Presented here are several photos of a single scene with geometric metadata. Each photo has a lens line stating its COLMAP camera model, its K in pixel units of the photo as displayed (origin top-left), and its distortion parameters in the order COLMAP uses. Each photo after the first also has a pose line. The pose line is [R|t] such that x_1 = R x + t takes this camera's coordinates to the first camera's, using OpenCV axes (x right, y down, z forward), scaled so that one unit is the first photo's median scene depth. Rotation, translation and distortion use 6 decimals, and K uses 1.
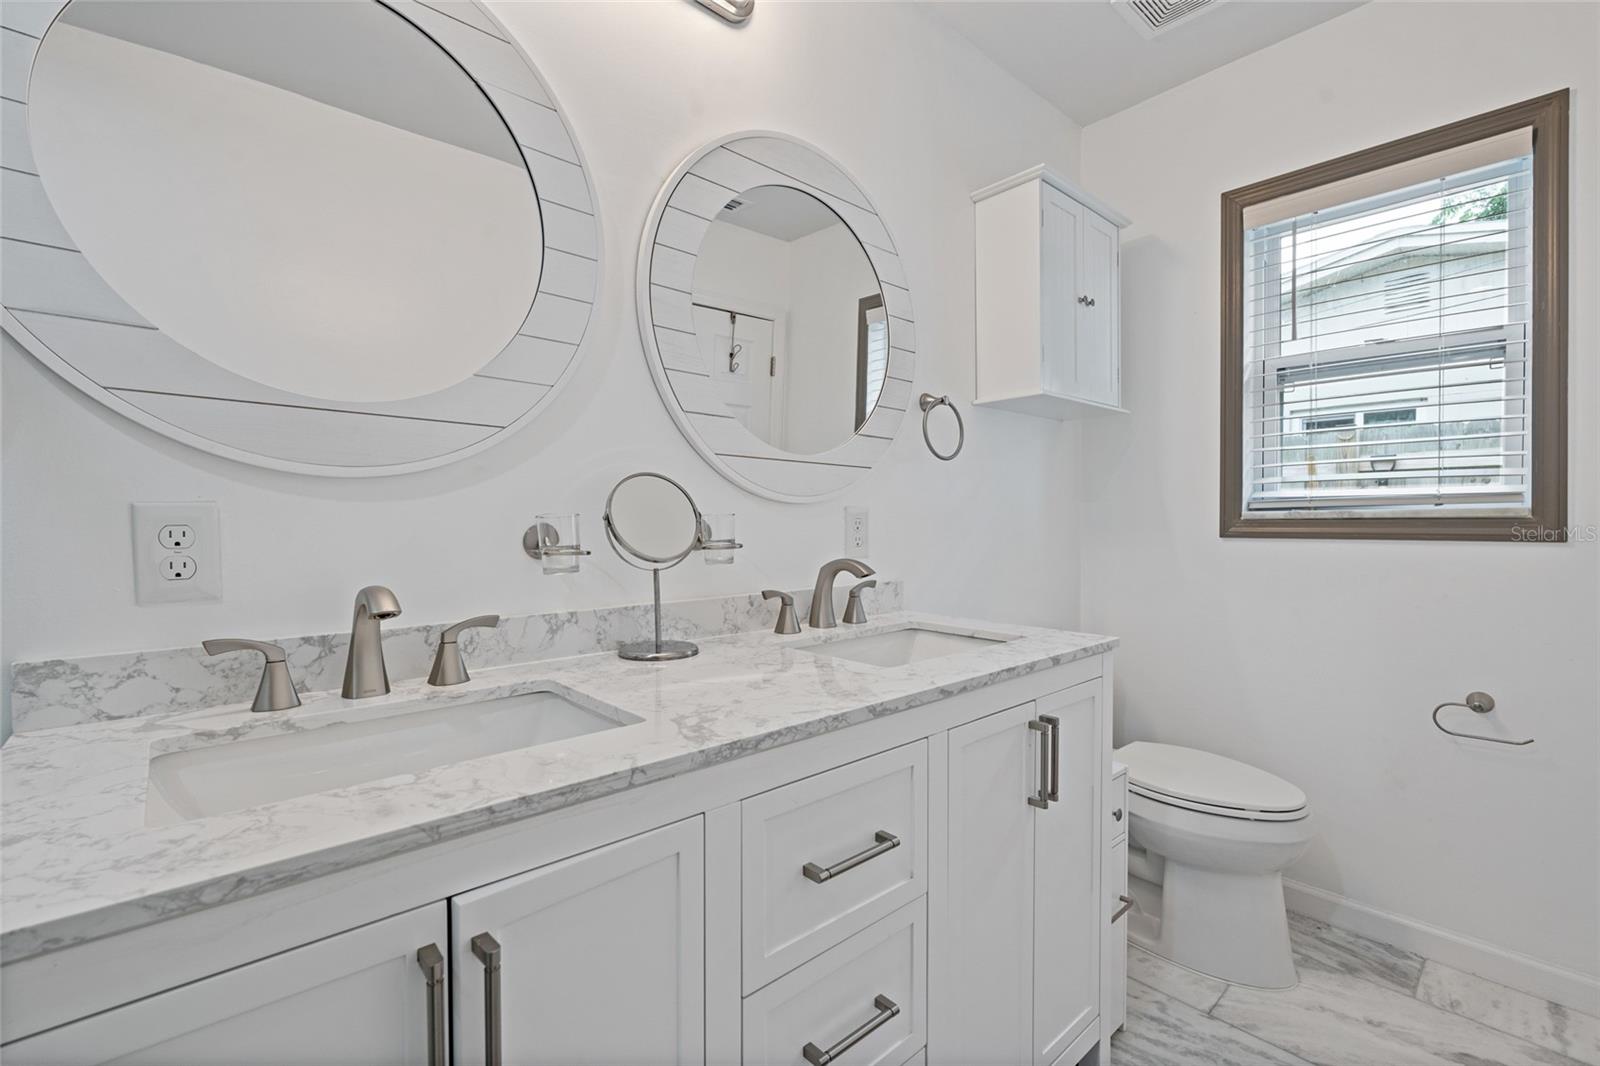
lens RADIAL K [[691.0, 0, 802.5], [0, 691.0, 527.7], [0, 0, 1]] dist [-0.001385, 0.000095]
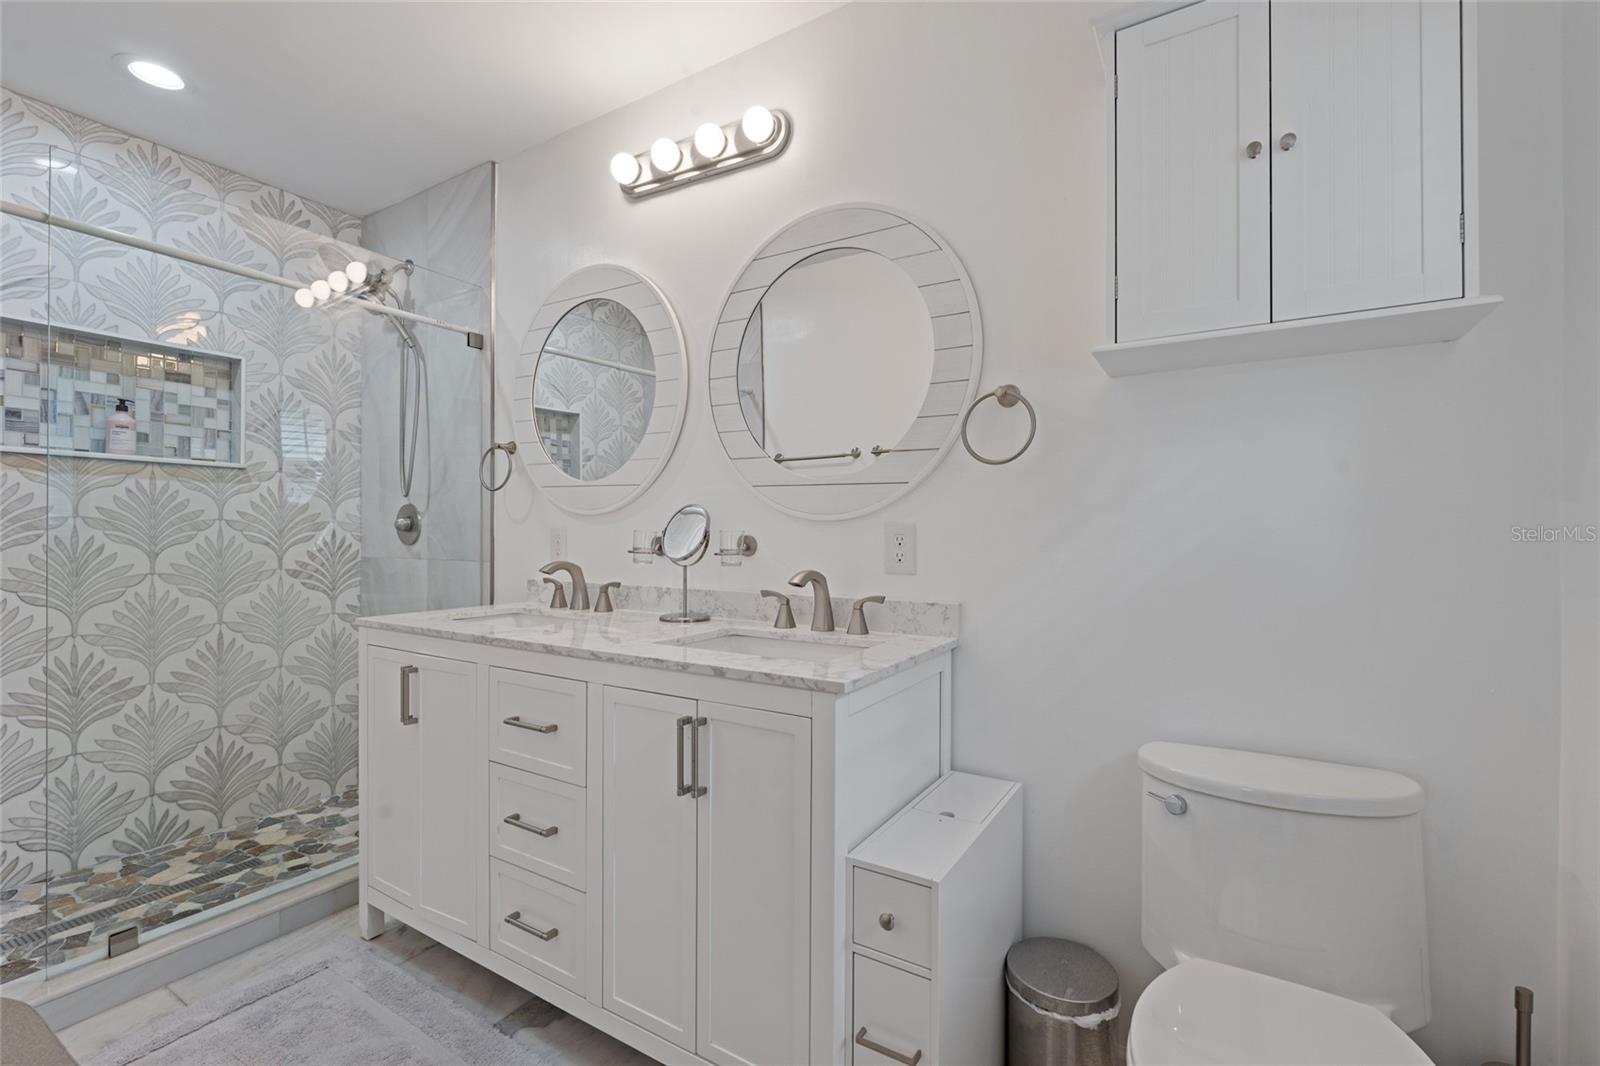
lens RADIAL K [[691.0, 0, 802.5], [0, 691.0, 527.7], [0, 0, 1]] dist [-0.001385, 0.000095]
pose [[0.294828, -0.002506, -0.955547, 1.477499], [-0.016430, 0.999835, -0.007692, -0.019936], [0.955409, 0.017967, 0.294738, 0.855831]]
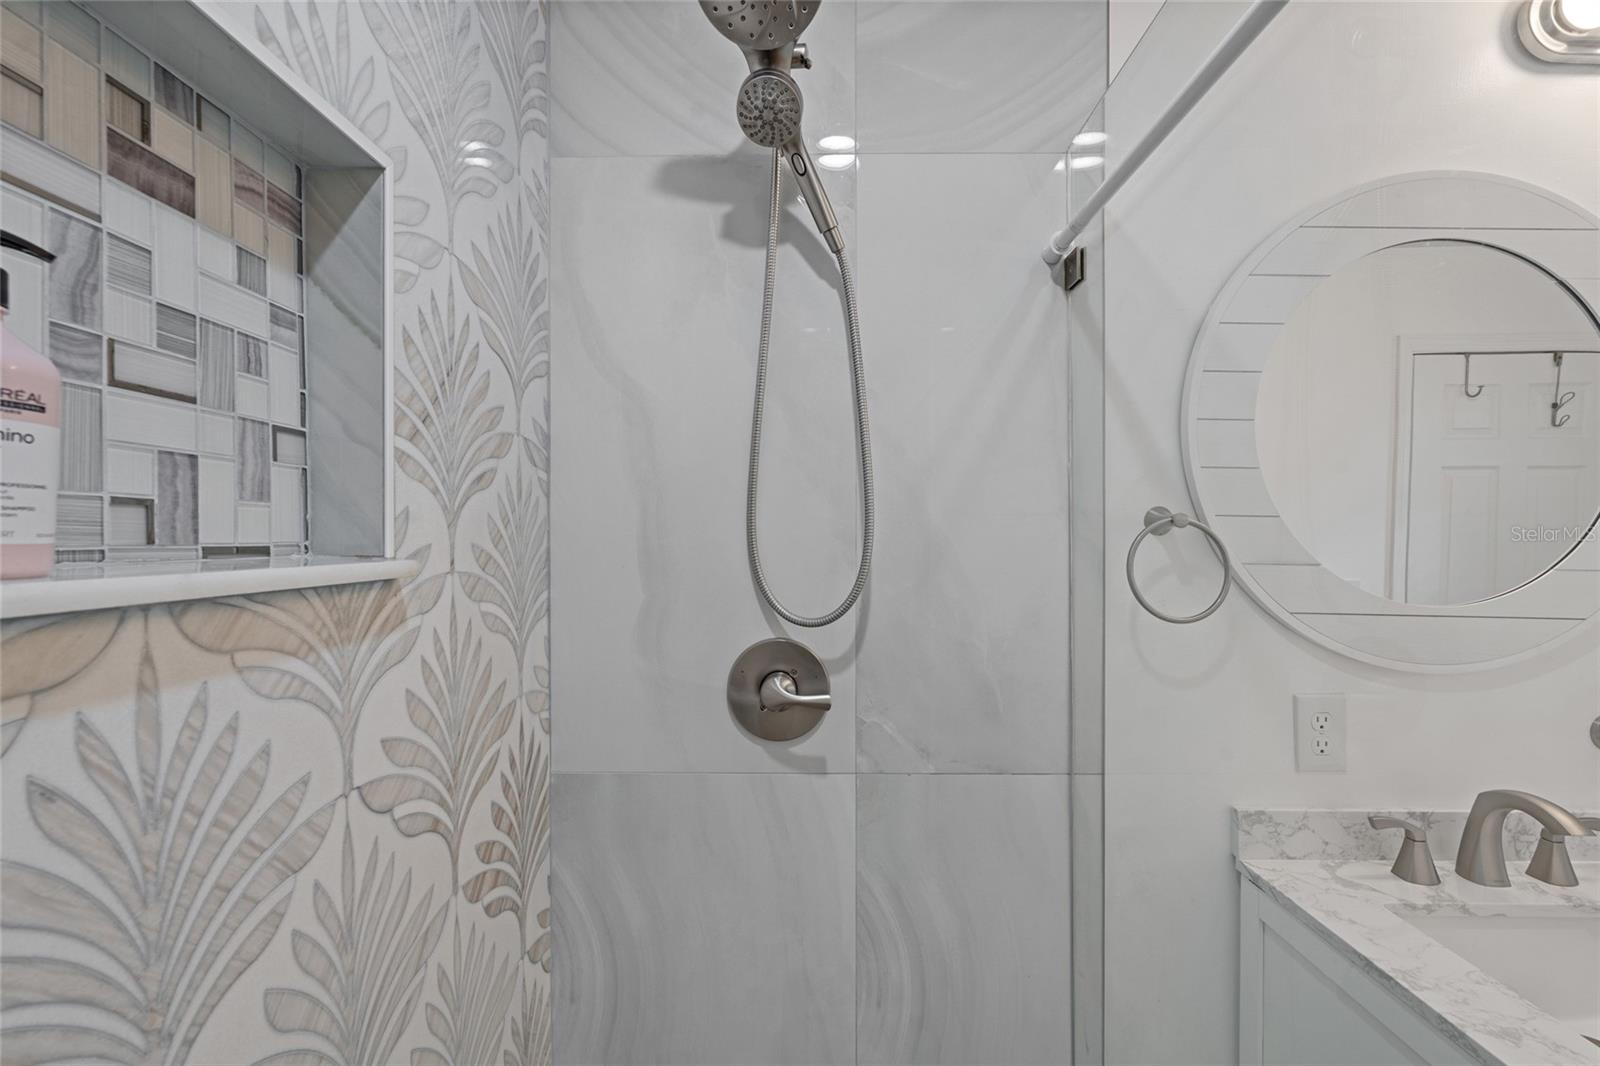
lens RADIAL K [[691.0, 0, 802.5], [0, 691.0, 527.7], [0, 0, 1]] dist [-0.001385, 0.000095]
pose [[0.741608, -0.002061, -0.670830, -0.570974], [-0.009484, 0.999863, -0.013556, -0.241427], [0.670766, 0.016415, 0.741487, -0.455945]]
